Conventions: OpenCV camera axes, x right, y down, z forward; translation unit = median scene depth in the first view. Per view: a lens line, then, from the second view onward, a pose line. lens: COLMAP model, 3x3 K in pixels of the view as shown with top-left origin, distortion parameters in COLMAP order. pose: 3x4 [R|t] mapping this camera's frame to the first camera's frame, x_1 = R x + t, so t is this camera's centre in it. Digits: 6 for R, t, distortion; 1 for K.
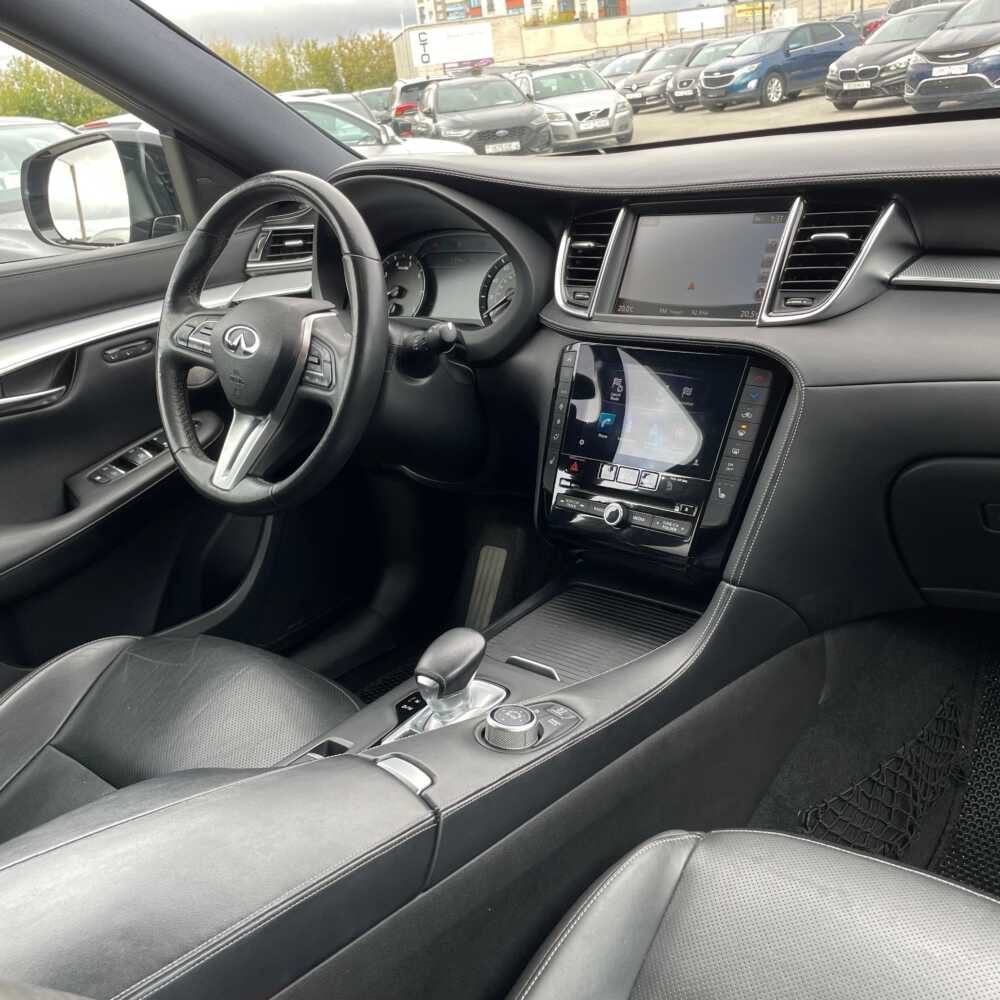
lens RADIAL K [[1021.4, 0, 485.7], [0, 1021.4, 527.2], [0, 0, 1]] dist [0.032914, 0.000000]
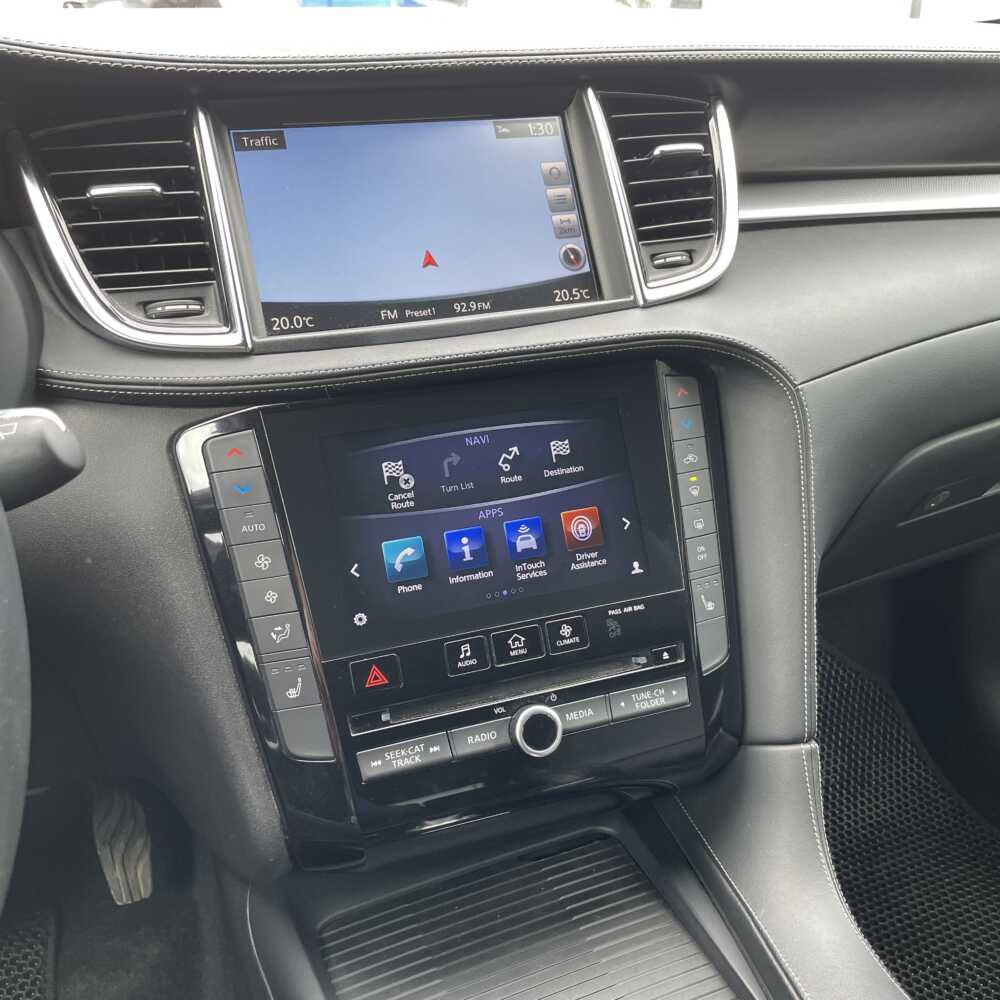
lens RADIAL K [[1021.4, 0, 498.1], [0, 1021.4, 512.6], [0, 0, 1]] dist [0.032914, 0.000000]
pose [[0.419877, -0.260687, 0.869336, -0.248311], [0.312315, 0.940862, 0.131292, -0.162058], [-0.852152, 0.216380, 0.476463, 0.708360]]
